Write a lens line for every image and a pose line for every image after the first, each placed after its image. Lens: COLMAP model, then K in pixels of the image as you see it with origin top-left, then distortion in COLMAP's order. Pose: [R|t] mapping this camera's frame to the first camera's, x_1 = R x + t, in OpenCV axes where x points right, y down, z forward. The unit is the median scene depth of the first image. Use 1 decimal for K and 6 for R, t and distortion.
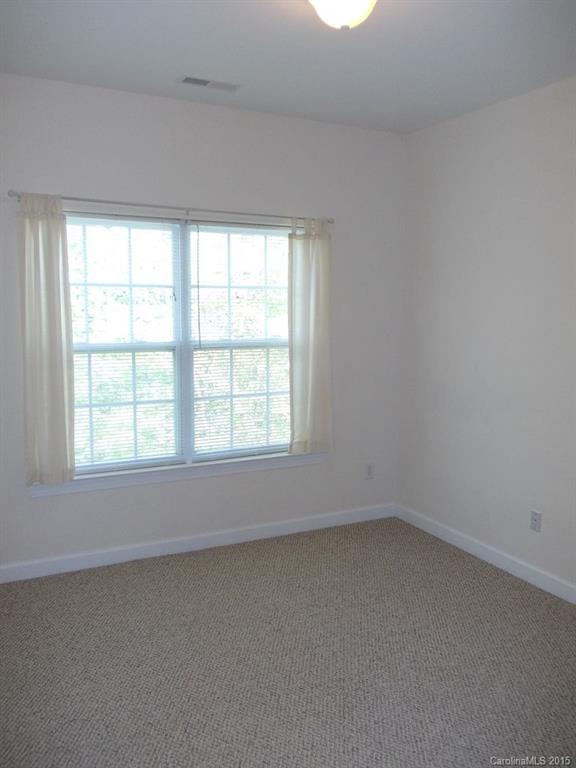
lens RADIAL K [[641.3, 0, 288.0], [0, 641.3, 384.0], [0, 0, 1]] dist [-0.032186, -0.001183]
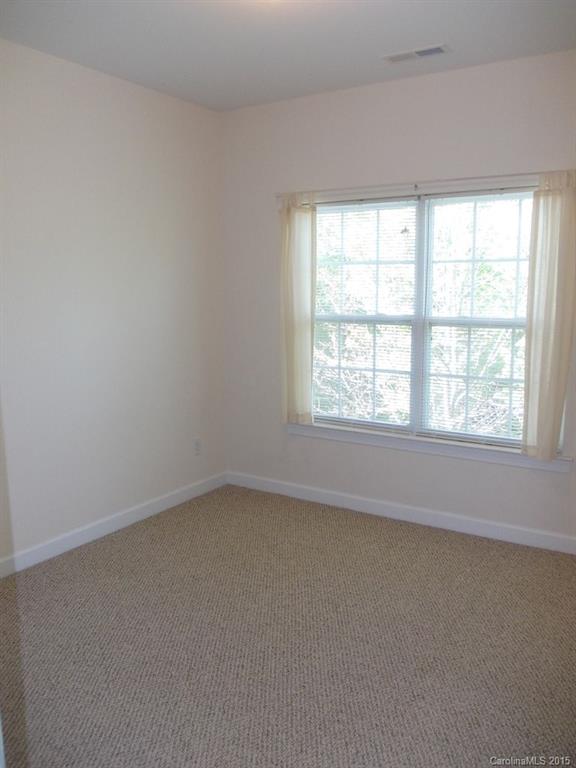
lens RADIAL K [[641.3, 0, 288.0], [0, 641.3, 384.0], [0, 0, 1]] dist [-0.032186, -0.001183]
pose [[0.469055, 0.127468, -0.873922, 0.636839], [-0.094486, 0.991093, 0.093845, -0.035224], [0.878100, 0.038554, 0.476921, 0.336415]]
